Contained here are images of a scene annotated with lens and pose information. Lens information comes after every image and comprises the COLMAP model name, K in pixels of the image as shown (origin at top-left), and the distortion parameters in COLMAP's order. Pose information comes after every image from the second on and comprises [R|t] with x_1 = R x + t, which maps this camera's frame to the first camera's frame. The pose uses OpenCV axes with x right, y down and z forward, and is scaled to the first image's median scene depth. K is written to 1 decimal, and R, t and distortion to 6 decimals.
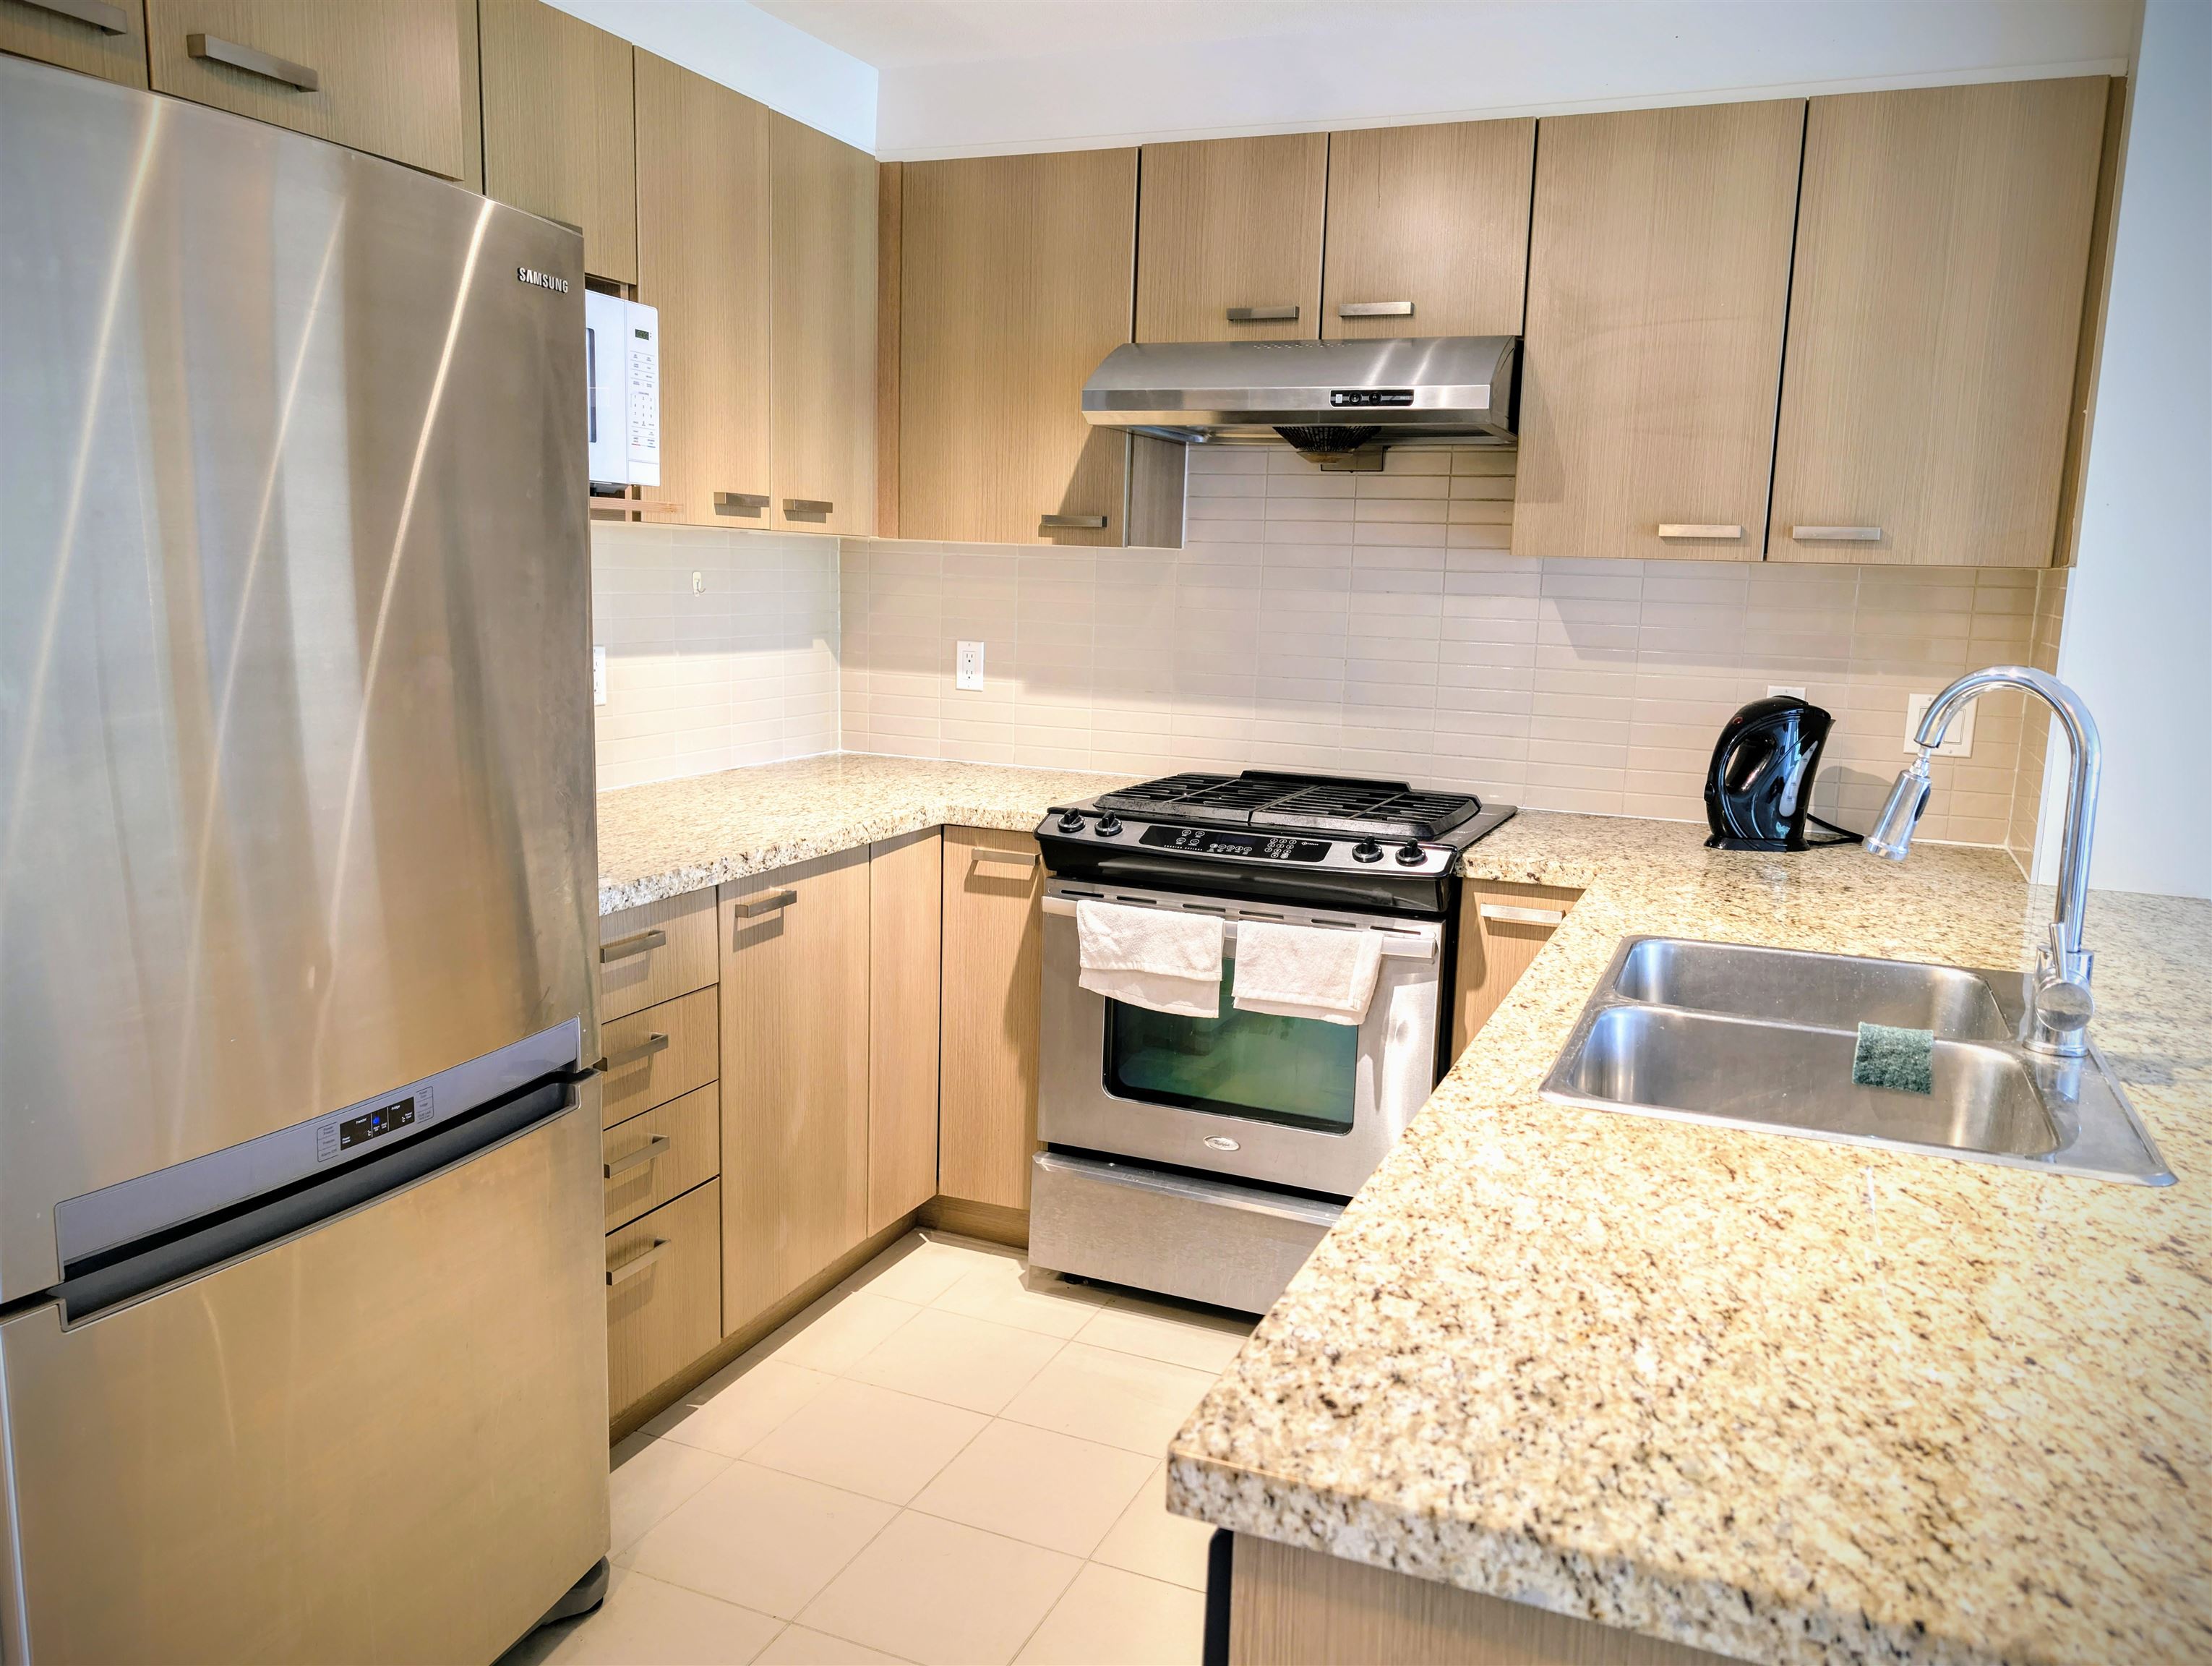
lens RADIAL K [[1646.7, 0, 1108.9], [0, 1646.7, 853.2], [0, 0, 1]] dist [-0.014844, 0.025699]
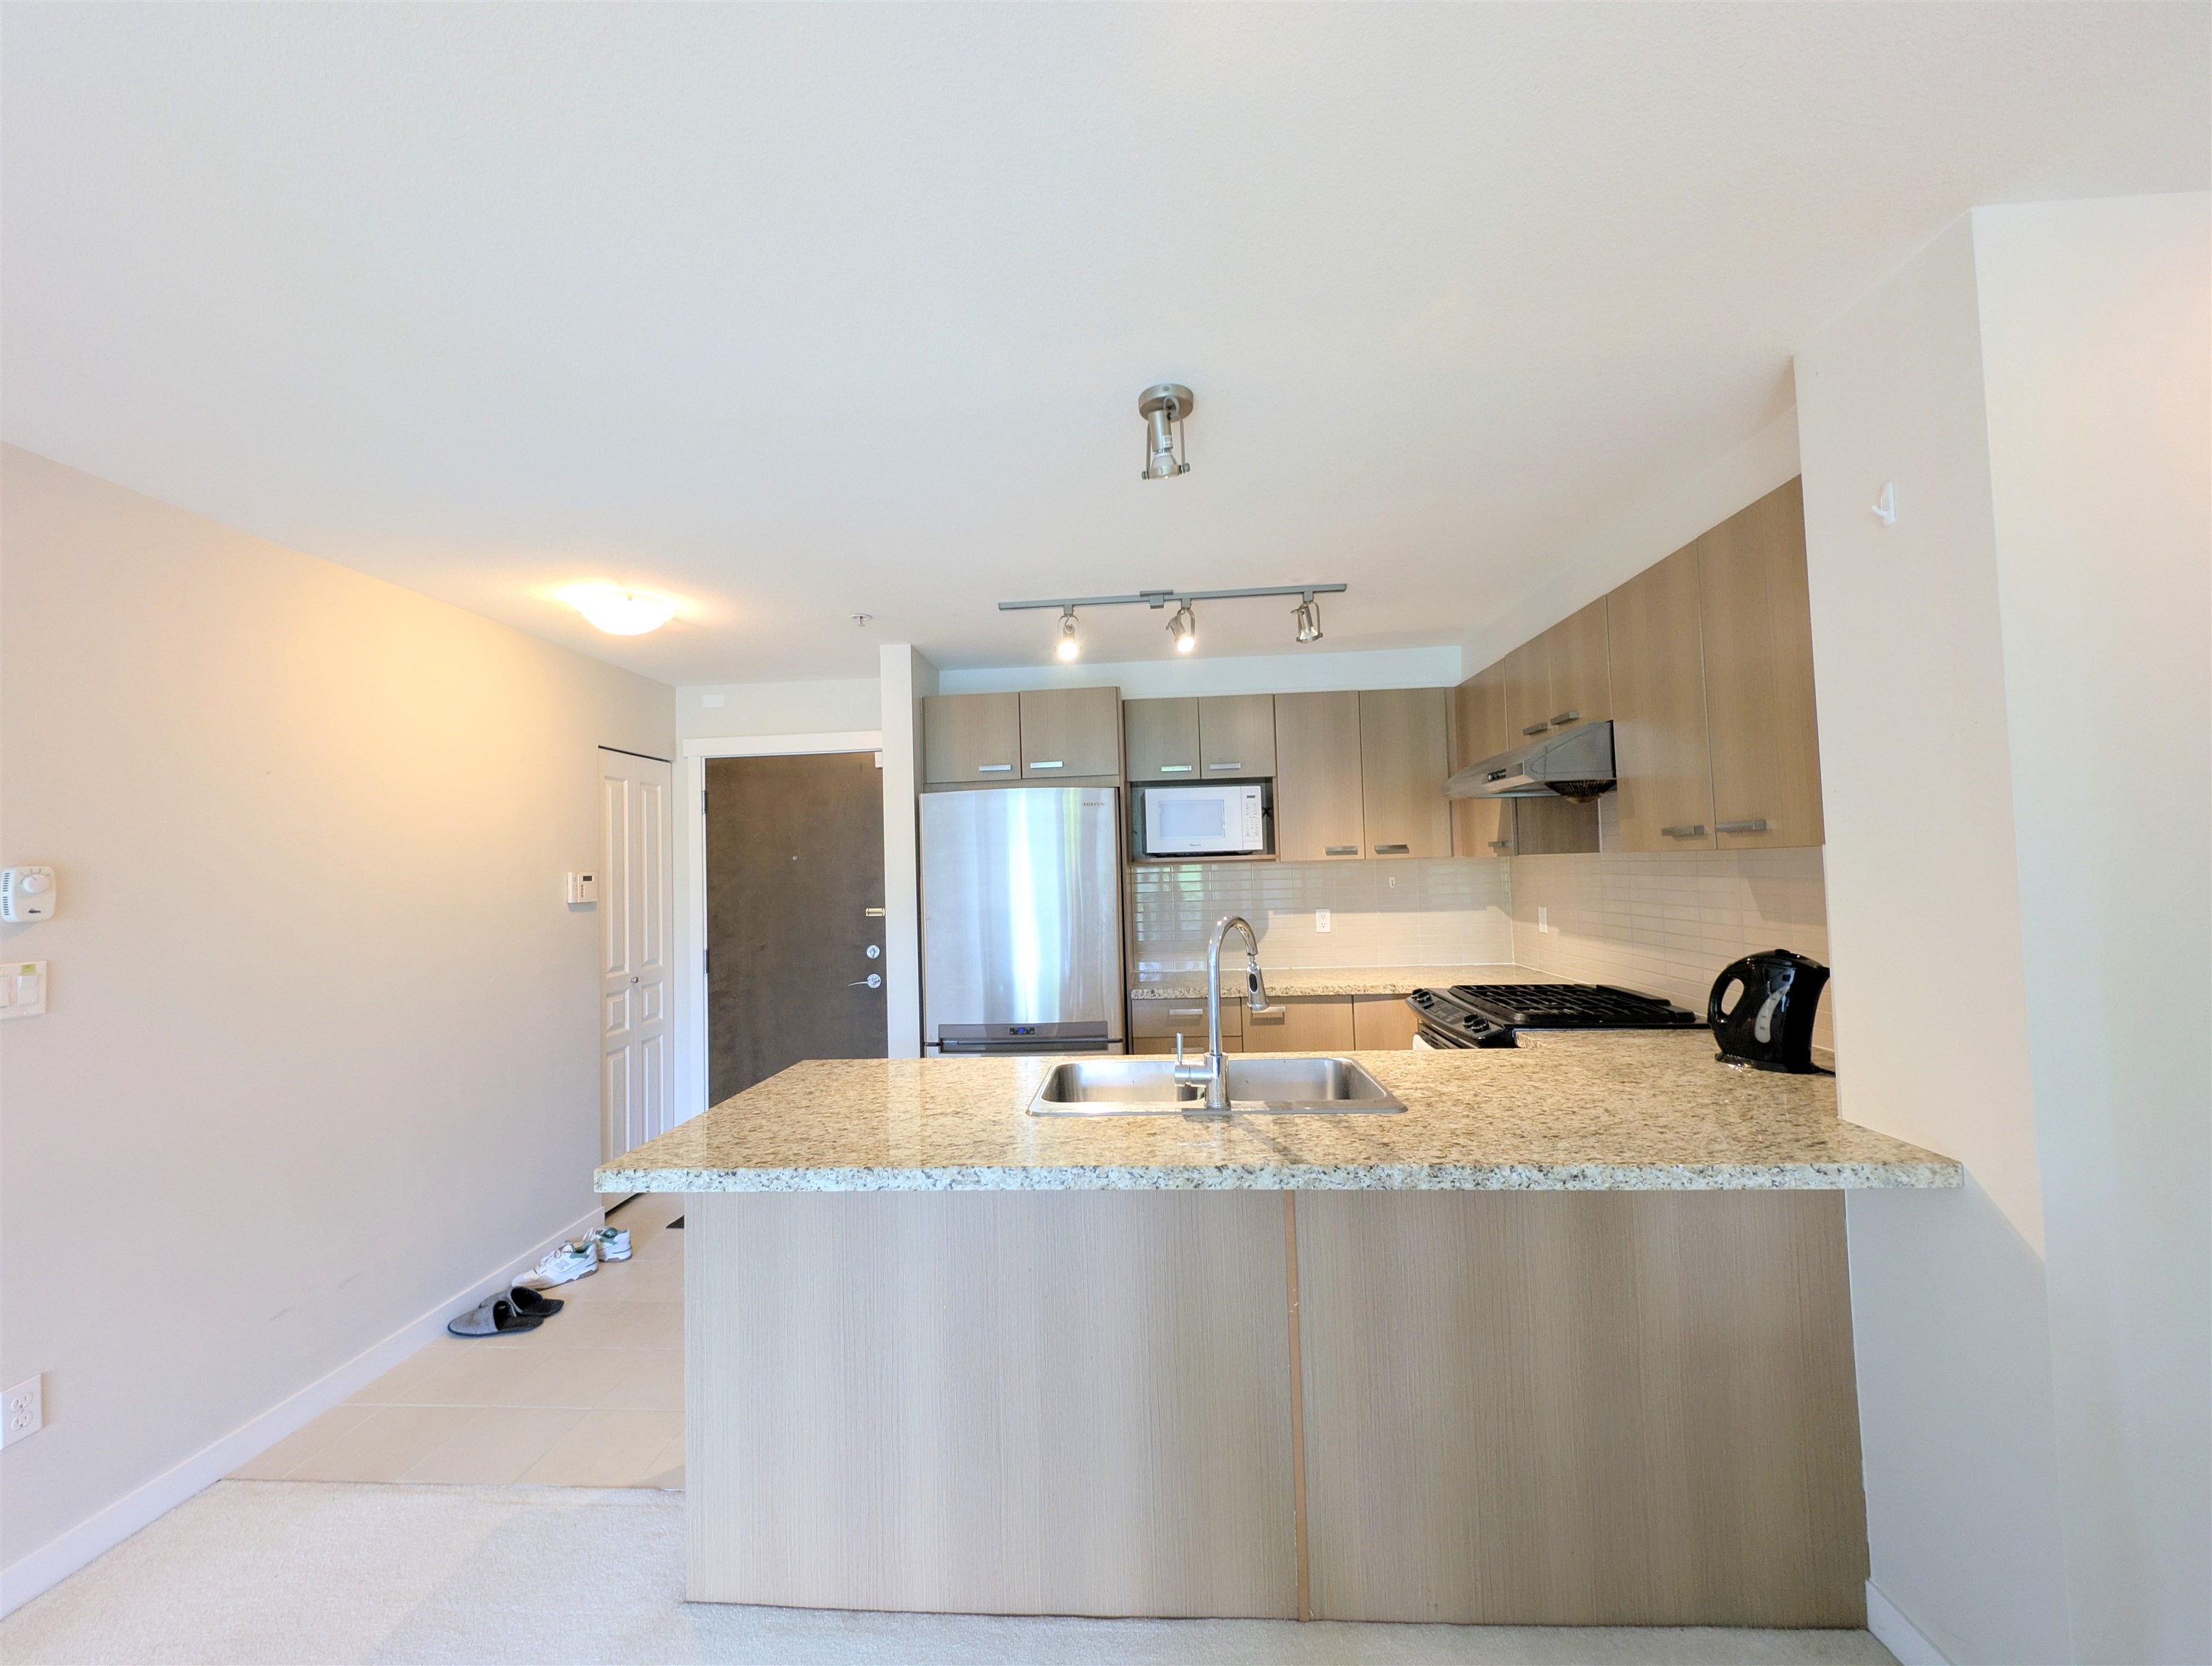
lens RADIAL K [[880.4, 0, 1106.0], [0, 880.4, 833.0], [0, 0, 1]] dist [0.001431, -0.000194]
pose [[0.311871, -0.077373, -0.946969, 0.885226], [-0.123359, 0.984945, -0.121103, -0.036258], [0.942082, 0.154586, 0.297631, 0.276780]]
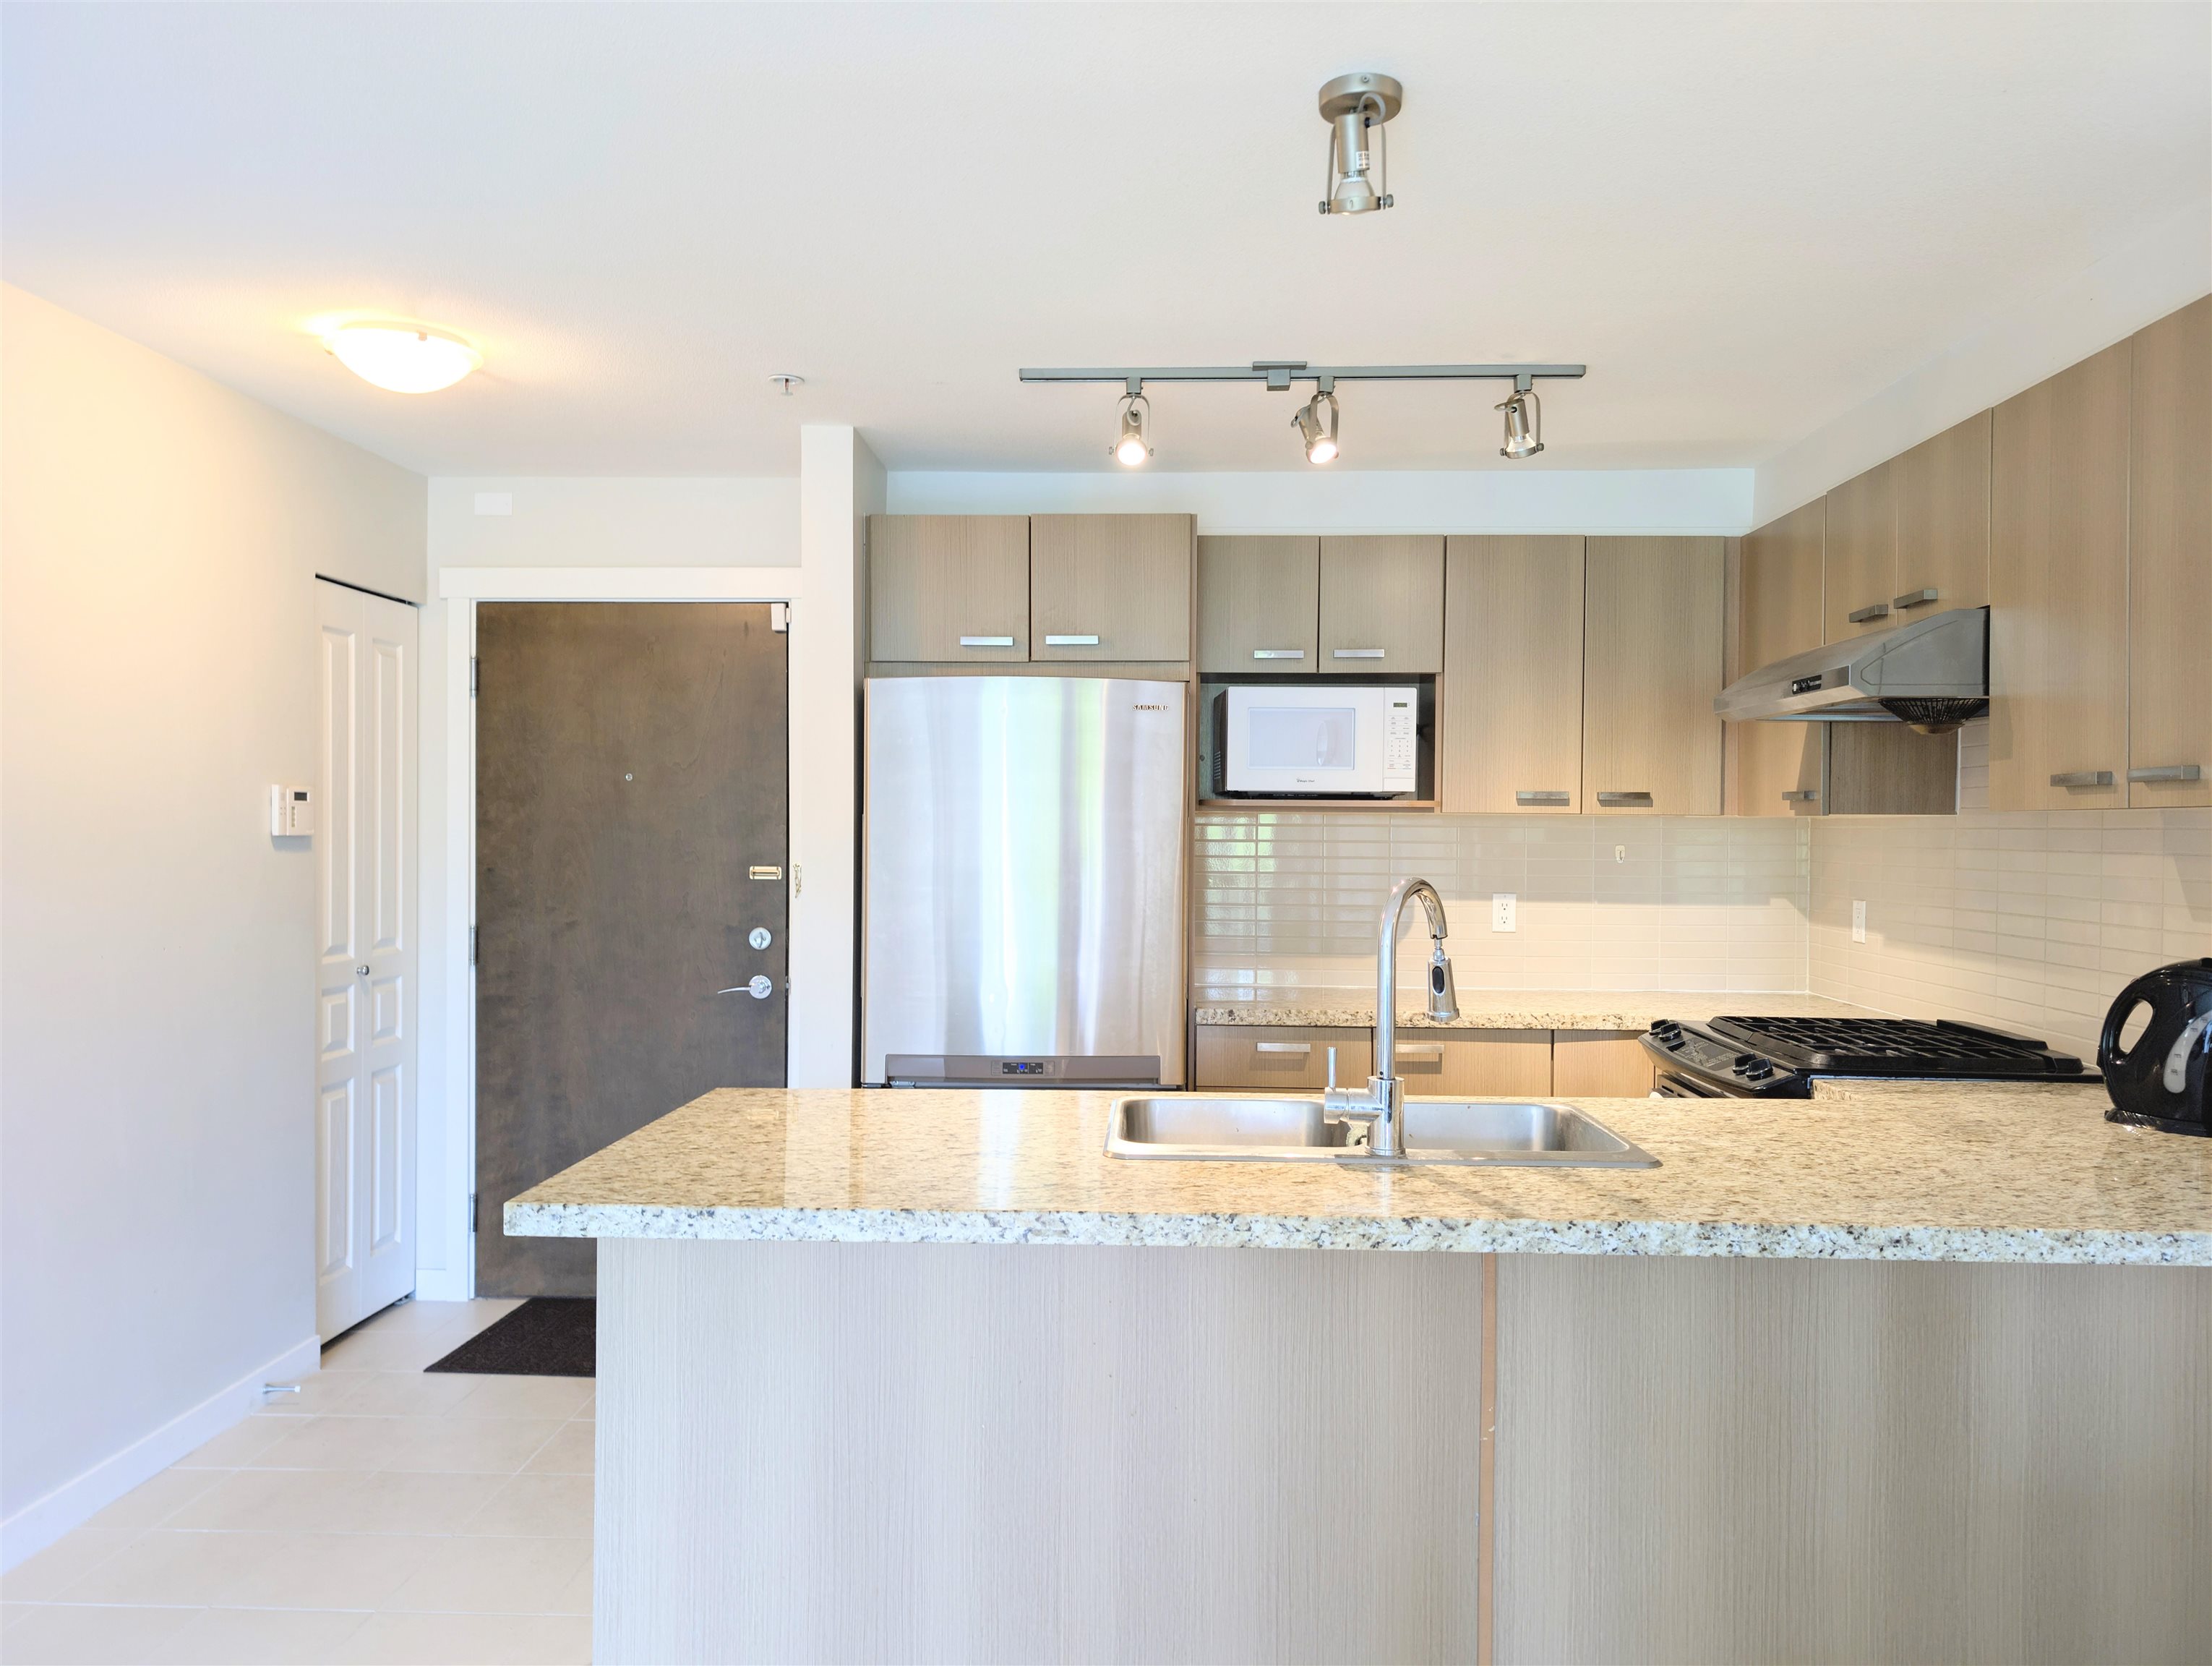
lens RADIAL K [[1646.7, 0, 1108.9], [0, 1646.7, 853.2], [0, 0, 1]] dist [-0.014844, 0.025699]
pose [[0.348211, -0.015779, -0.937283, 1.012576], [-0.156762, 0.984799, -0.074817, 0.009368], [0.924216, 0.172982, 0.340444, 0.138742]]
